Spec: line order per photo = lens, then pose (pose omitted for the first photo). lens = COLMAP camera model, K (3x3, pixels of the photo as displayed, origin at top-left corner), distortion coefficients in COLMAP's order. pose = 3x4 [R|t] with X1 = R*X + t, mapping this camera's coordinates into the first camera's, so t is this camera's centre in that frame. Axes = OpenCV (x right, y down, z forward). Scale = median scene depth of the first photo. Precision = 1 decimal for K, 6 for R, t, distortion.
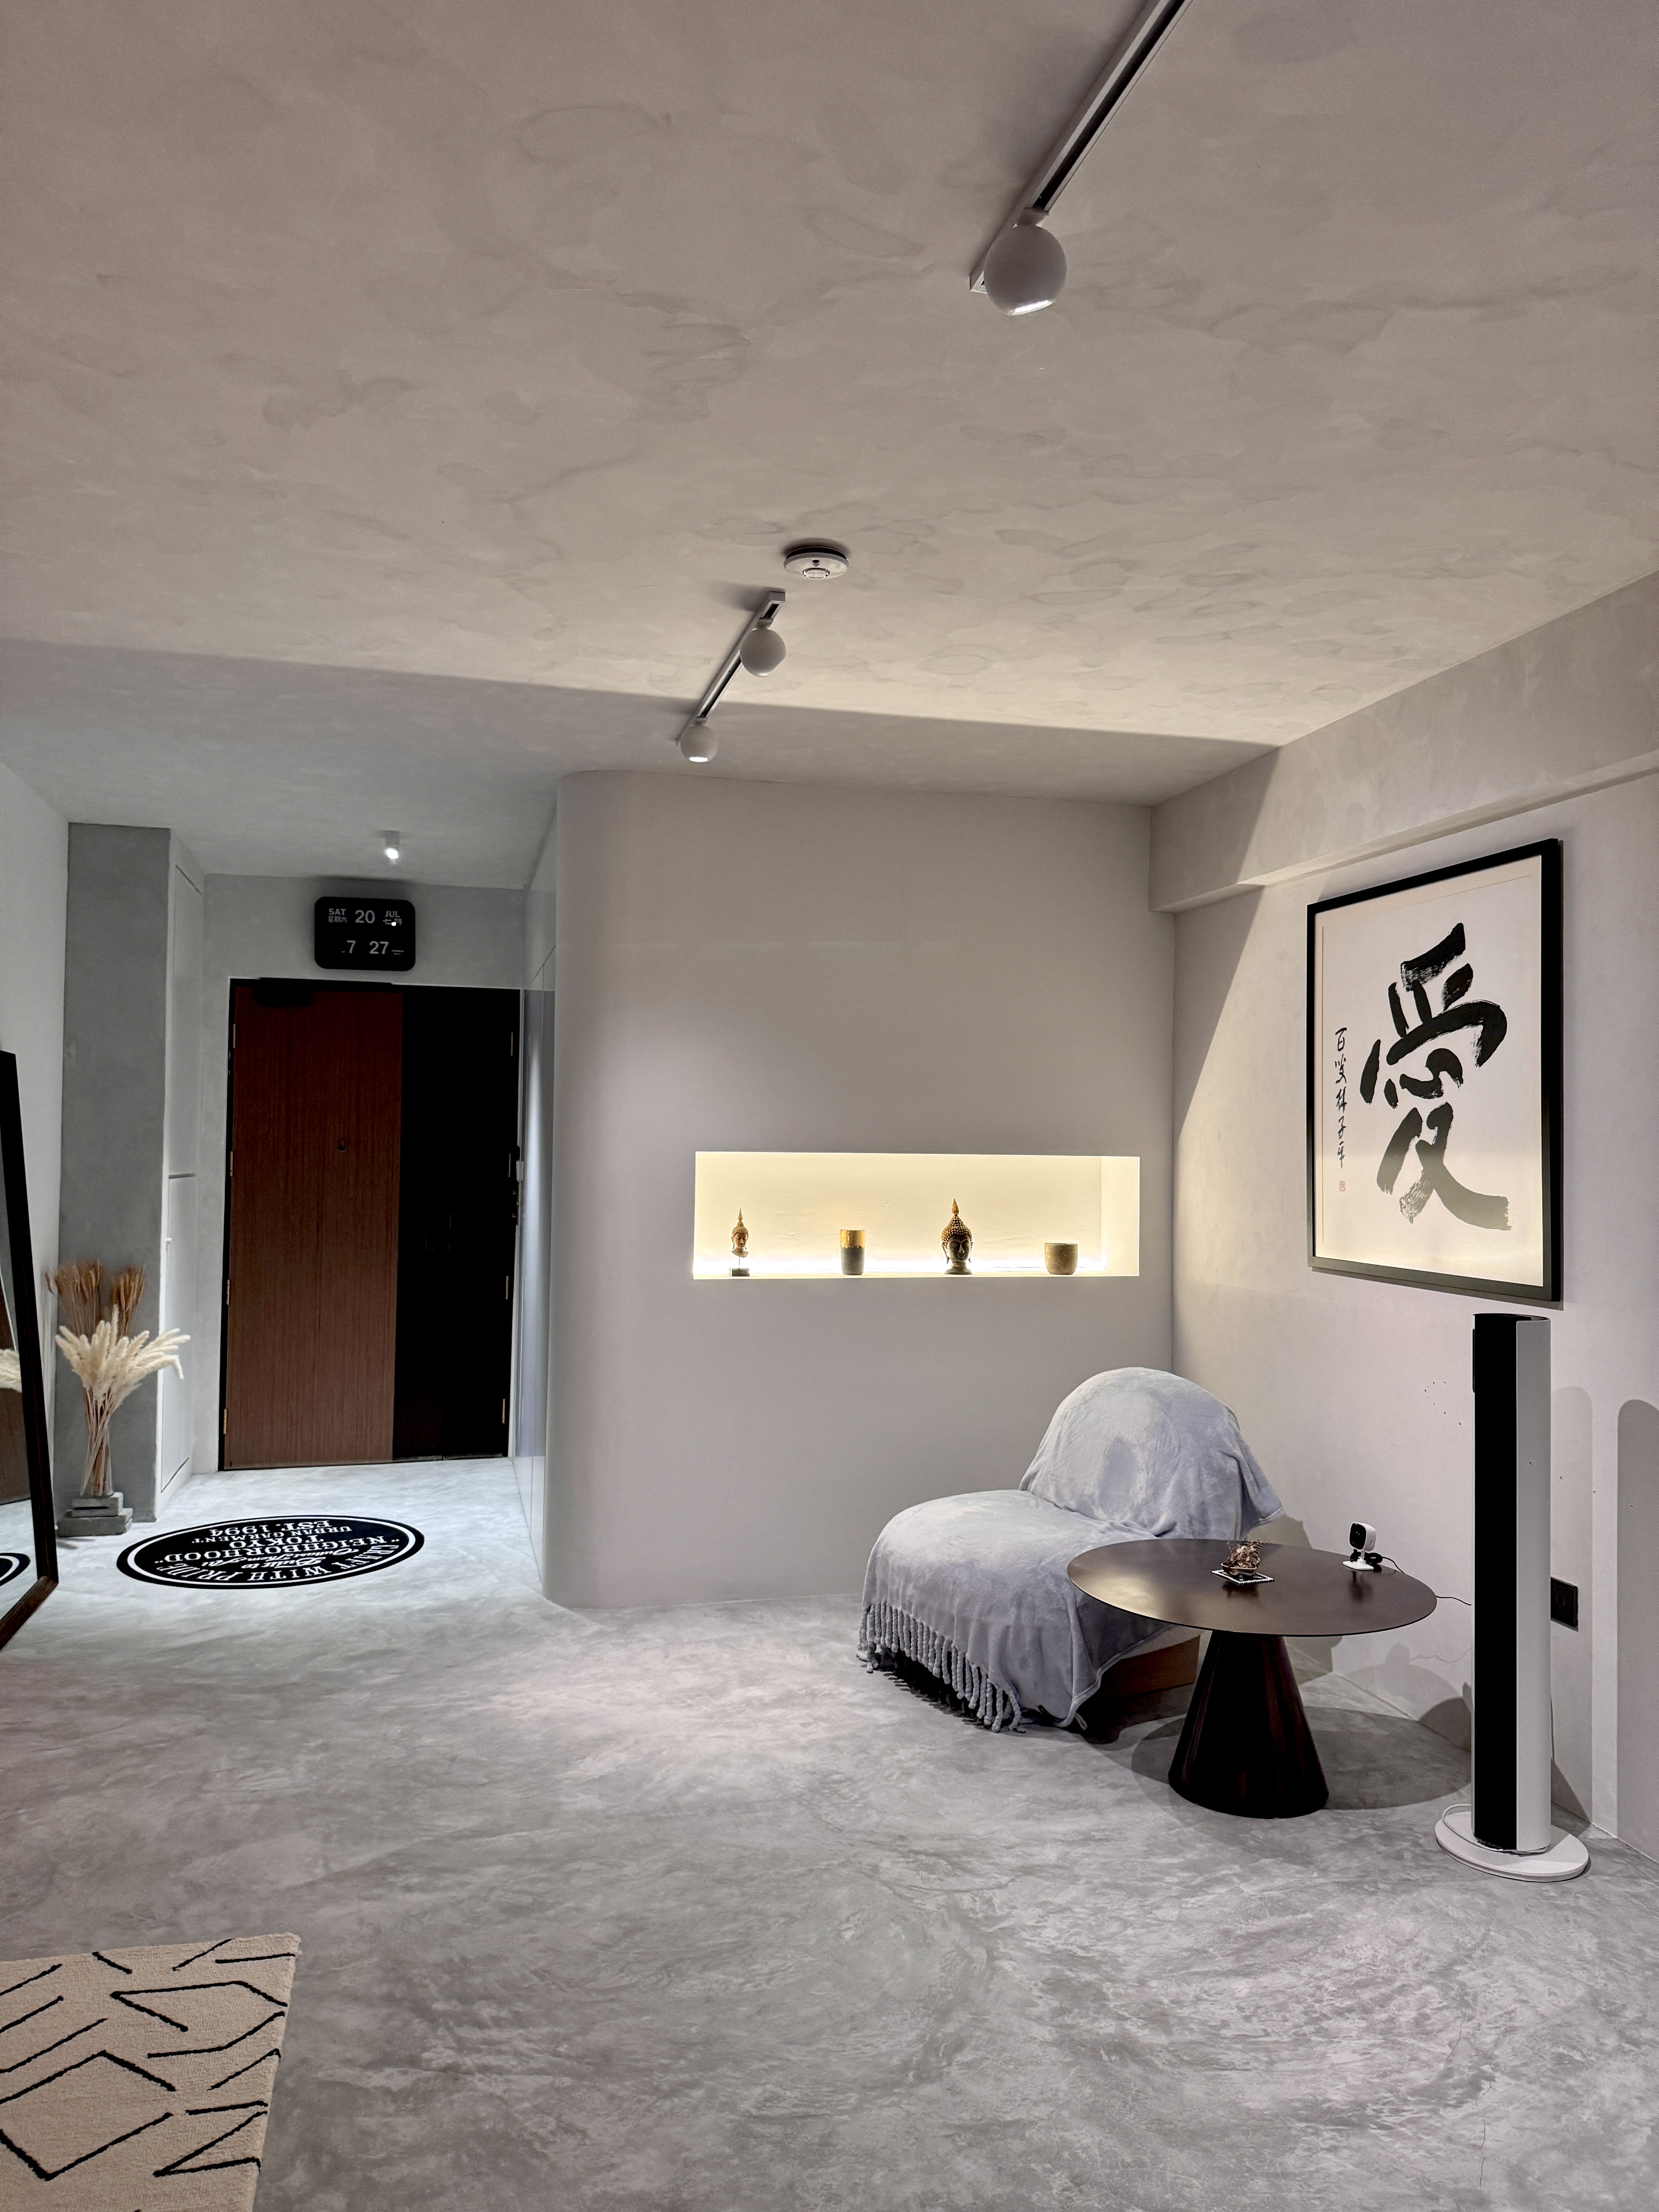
lens RADIAL K [[1560.5, 0, 829.5], [0, 1560.5, 1106.0], [0, 0, 1]] dist [0.056753, -0.078288]
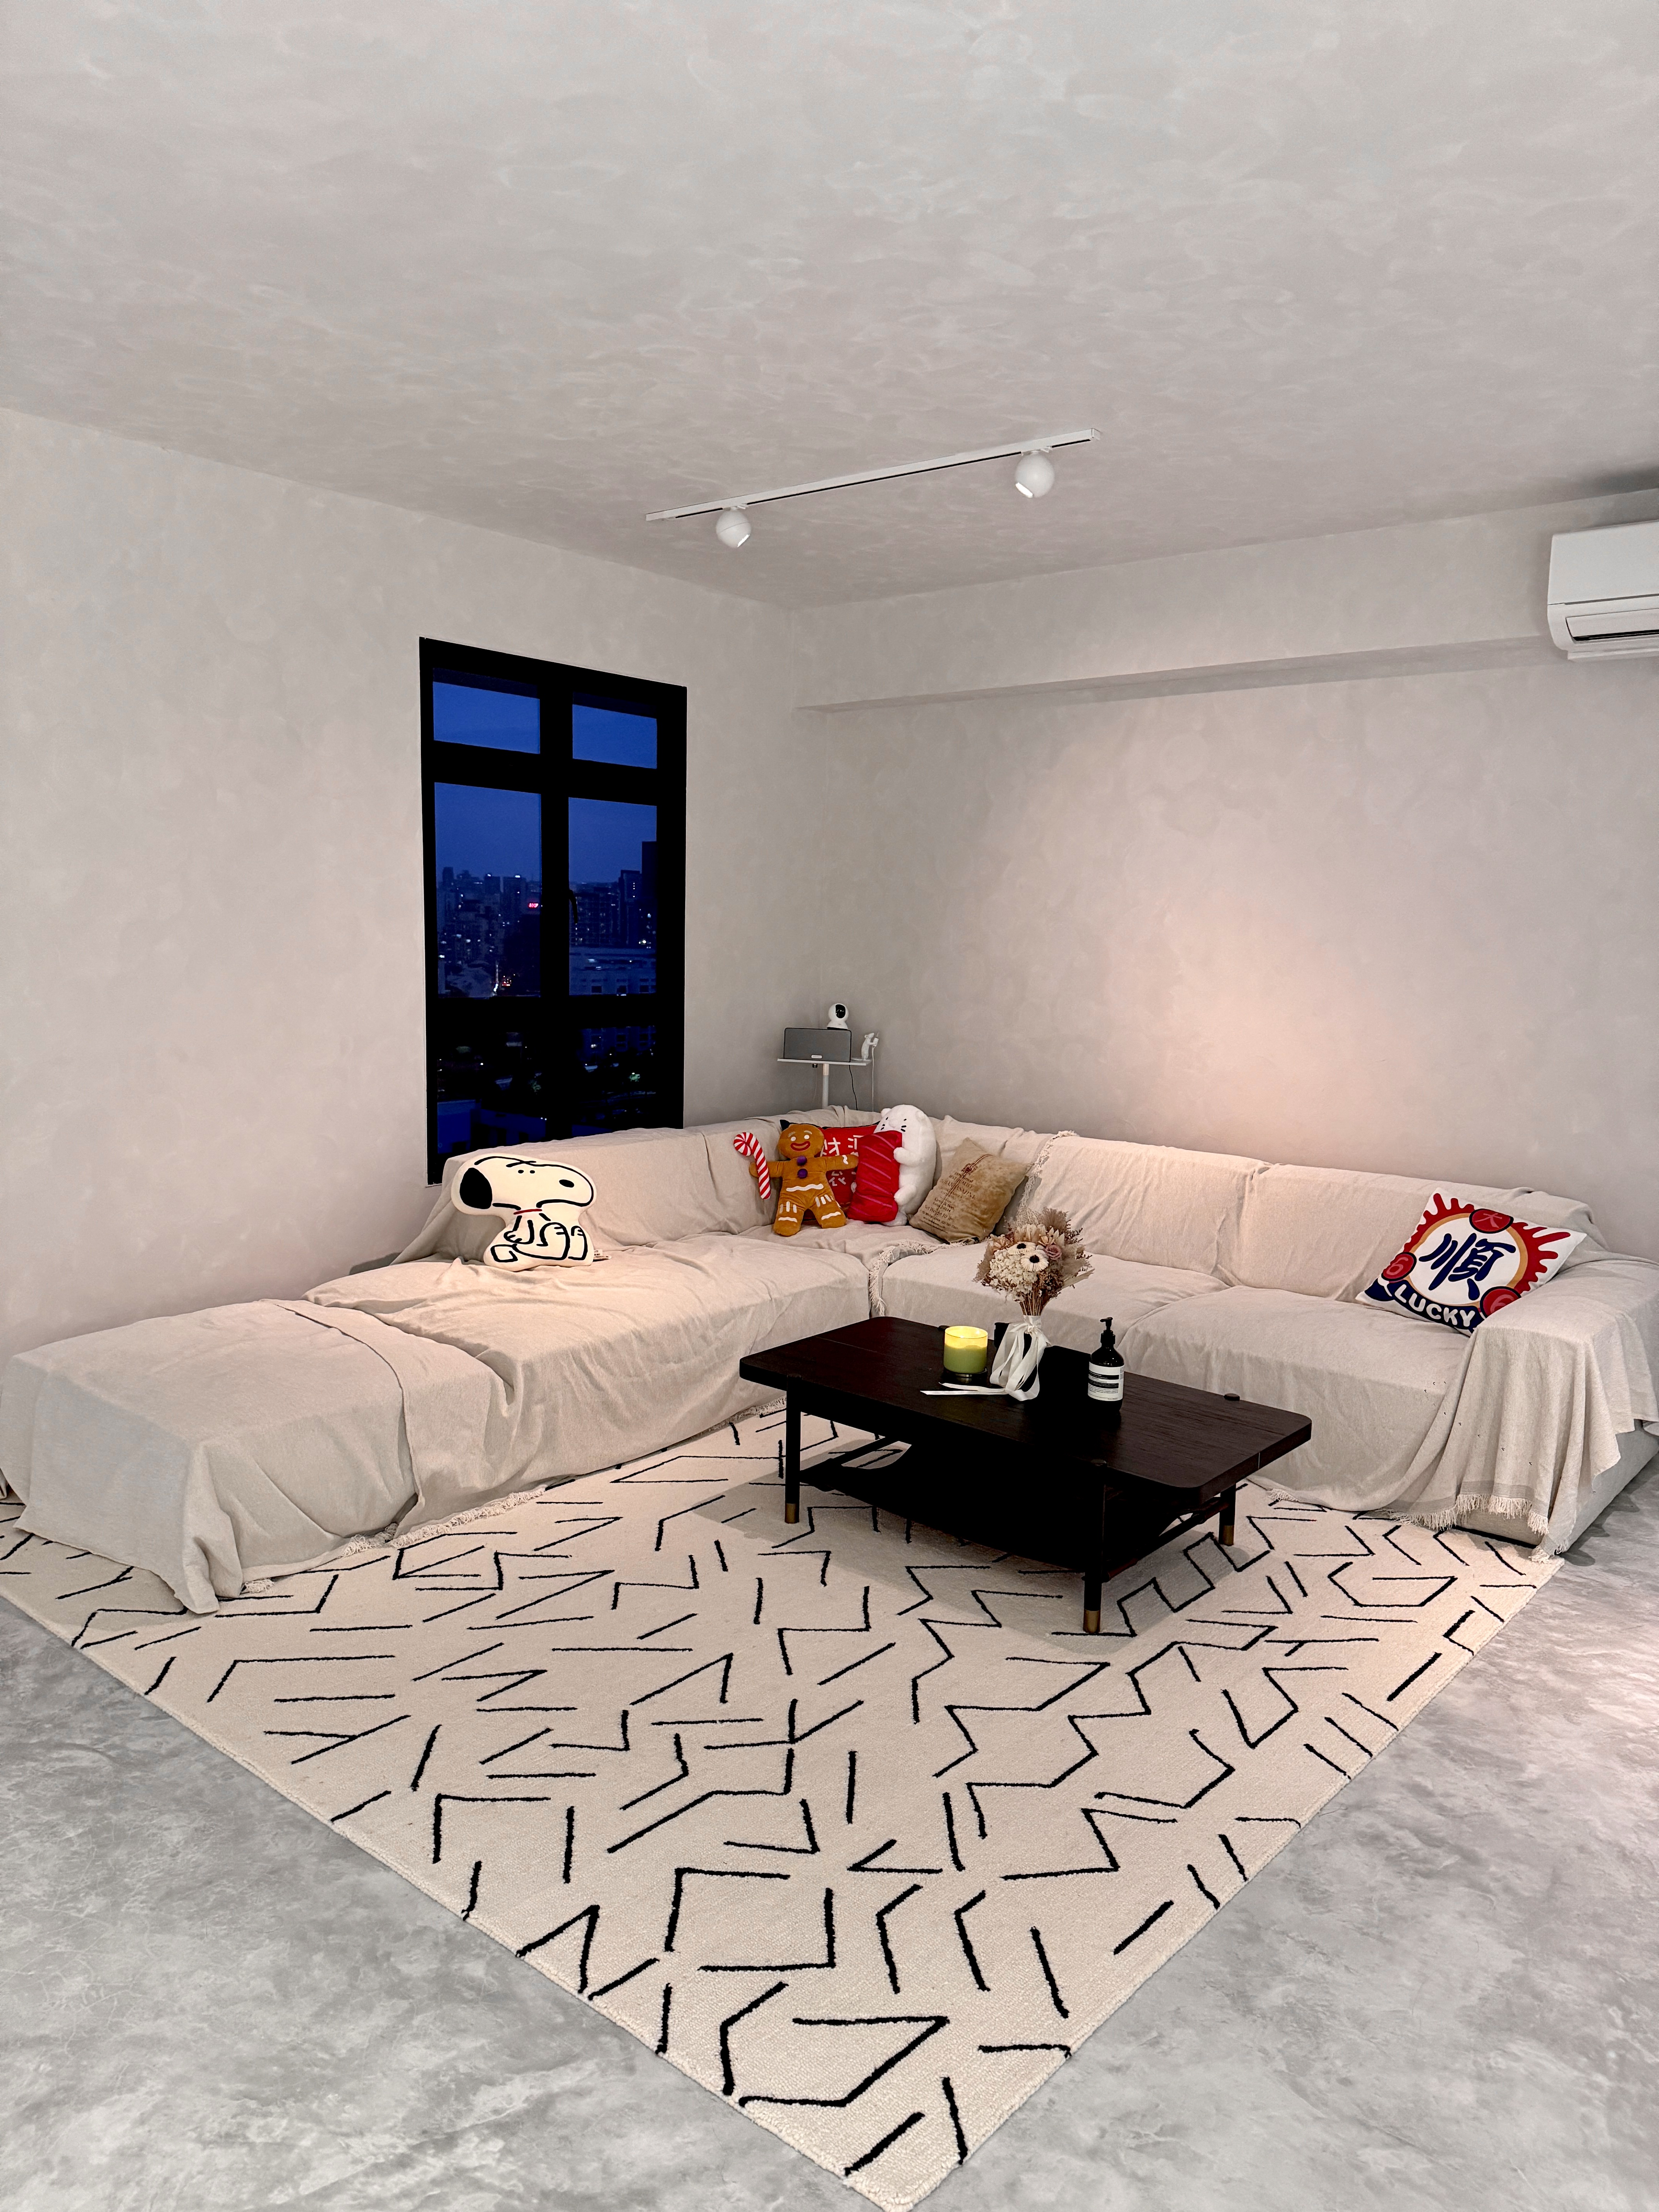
lens RADIAL K [[1540.3, 0, 829.5], [0, 1540.3, 1106.0], [0, 0, 1]] dist [0.047744, -0.055233]
pose [[-0.808833, 0.032777, -0.587124, 0.029702], [-0.018390, 0.996547, 0.080967, 0.056352], [0.587750, 0.076286, -0.805438, 1.641644]]
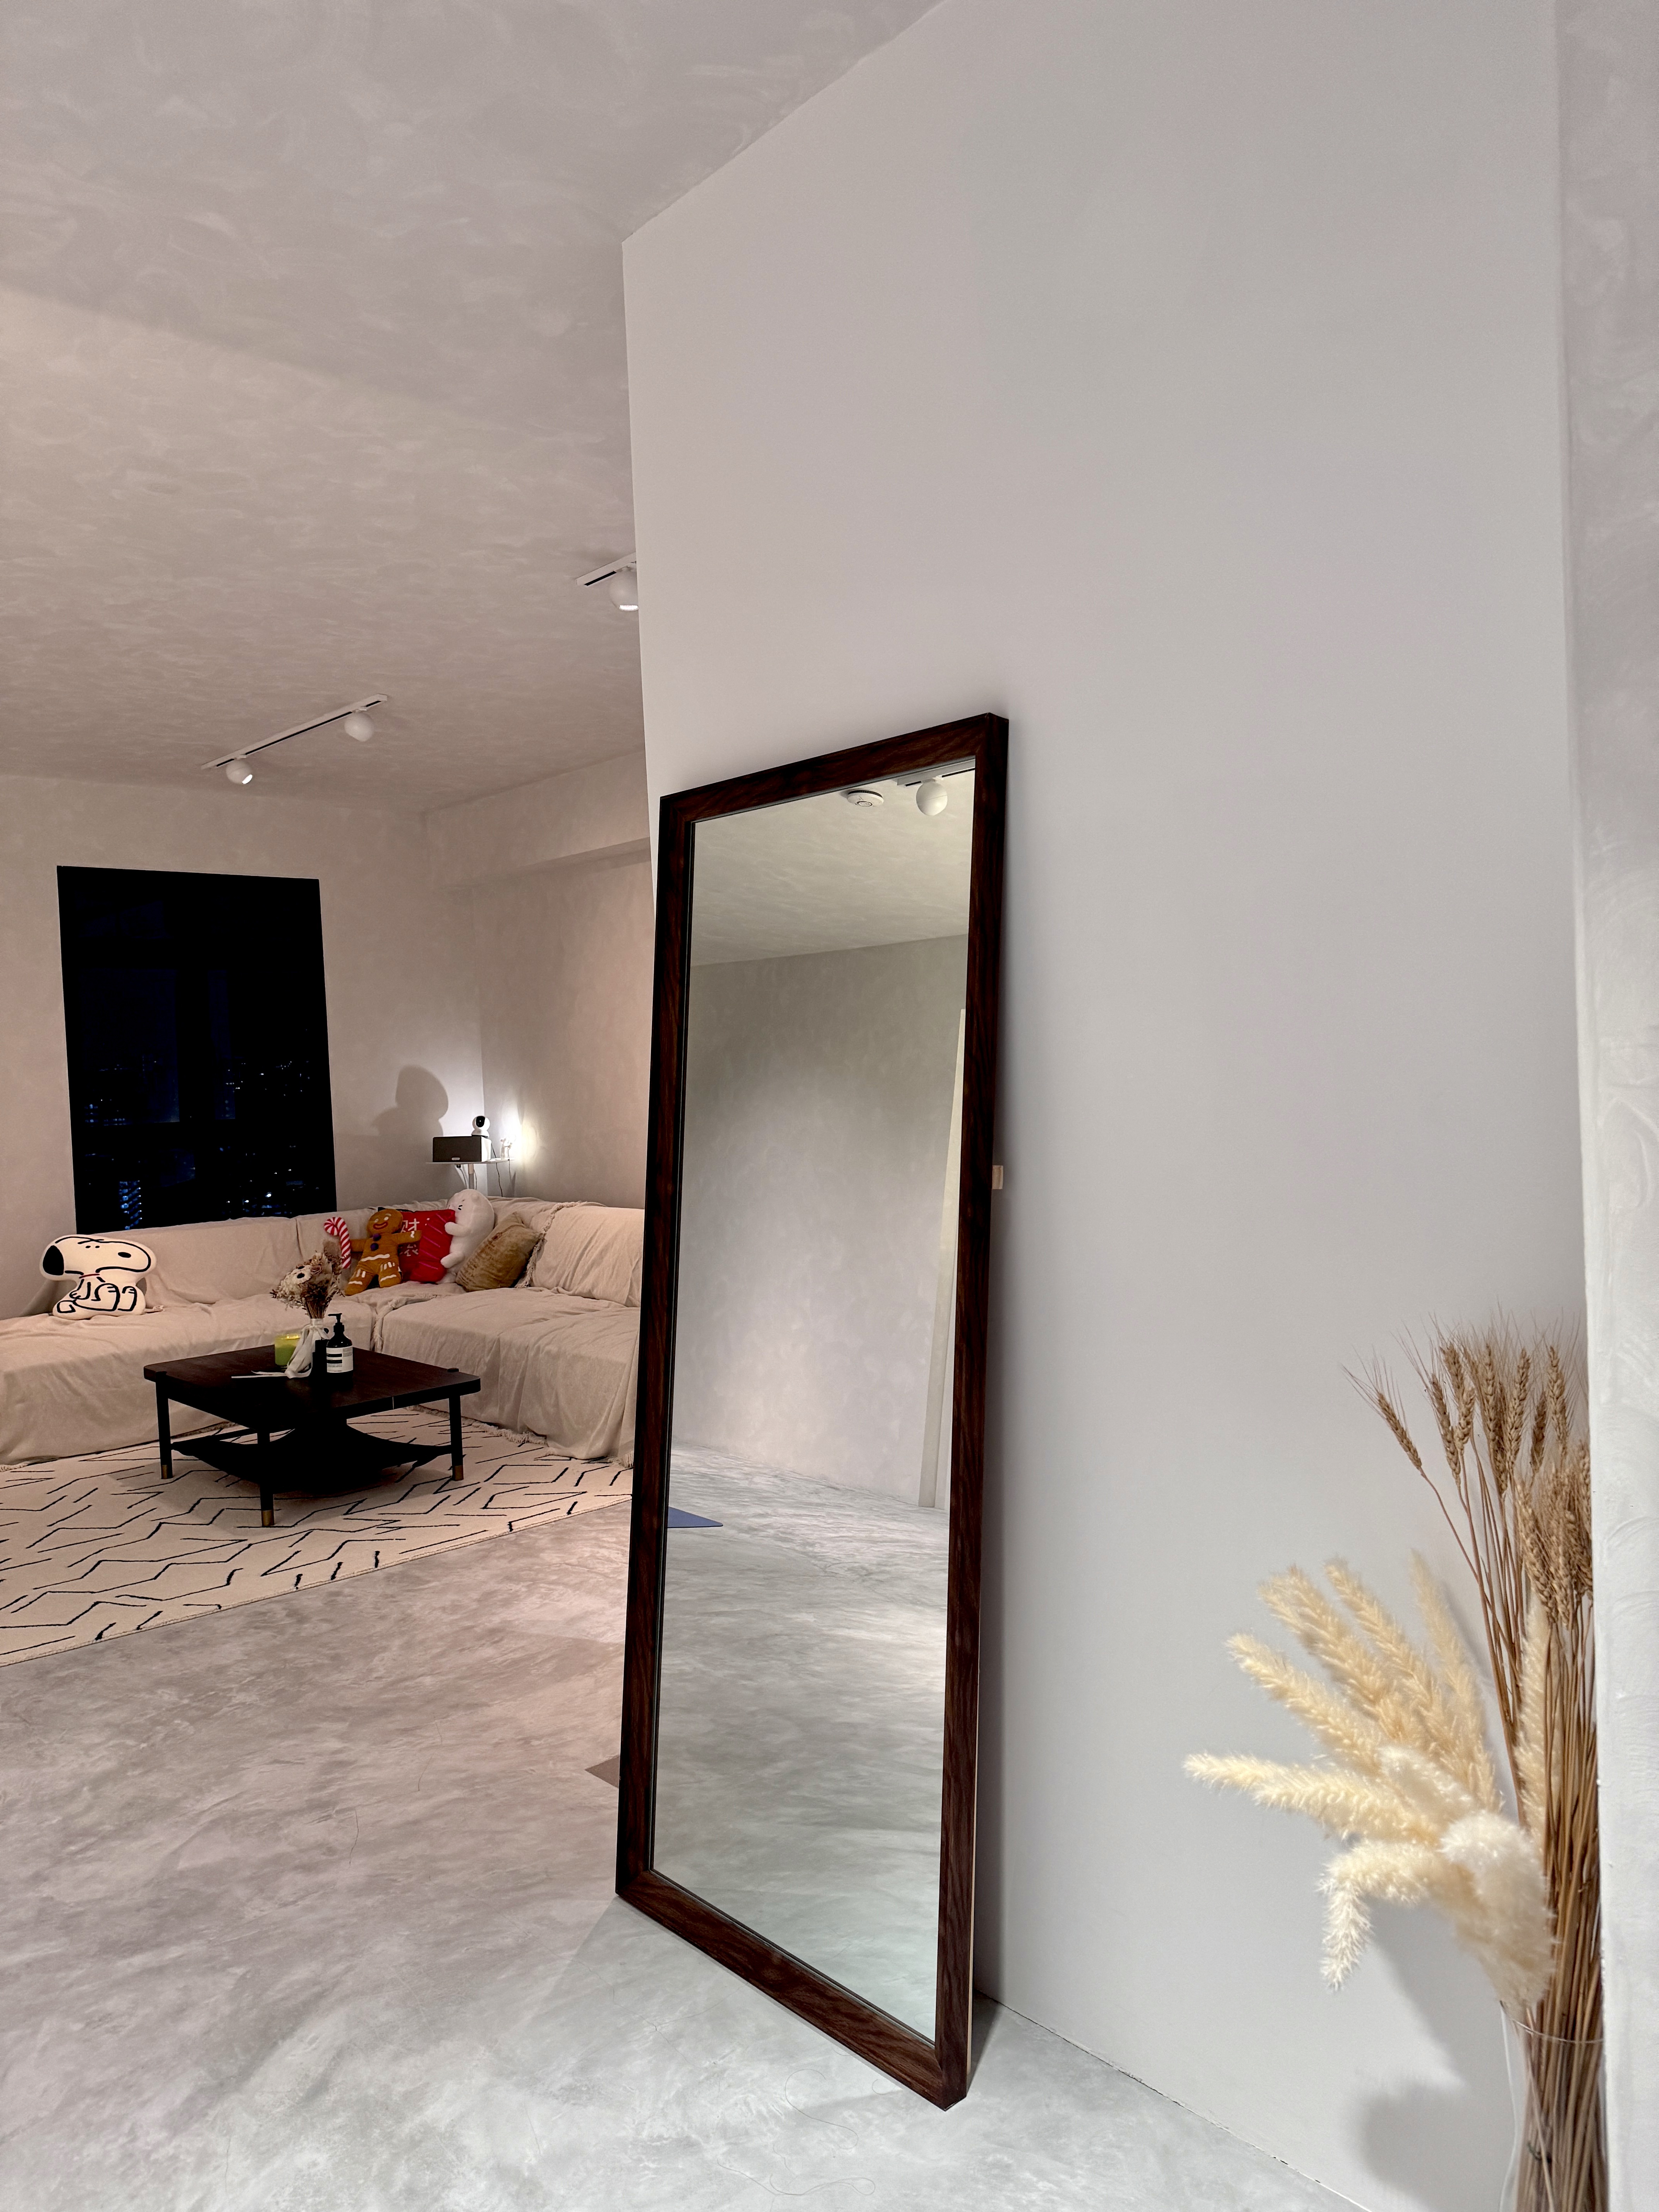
lens RADIAL K [[1560.5, 0, 829.5], [0, 1560.5, 1106.0], [0, 0, 1]] dist [0.056753, -0.078288]
pose [[-0.887445, 0.034756, -0.459601, -0.621343], [0.045964, 0.998856, -0.013216, 0.146057], [0.458616, -0.032854, -0.888027, 2.718512]]
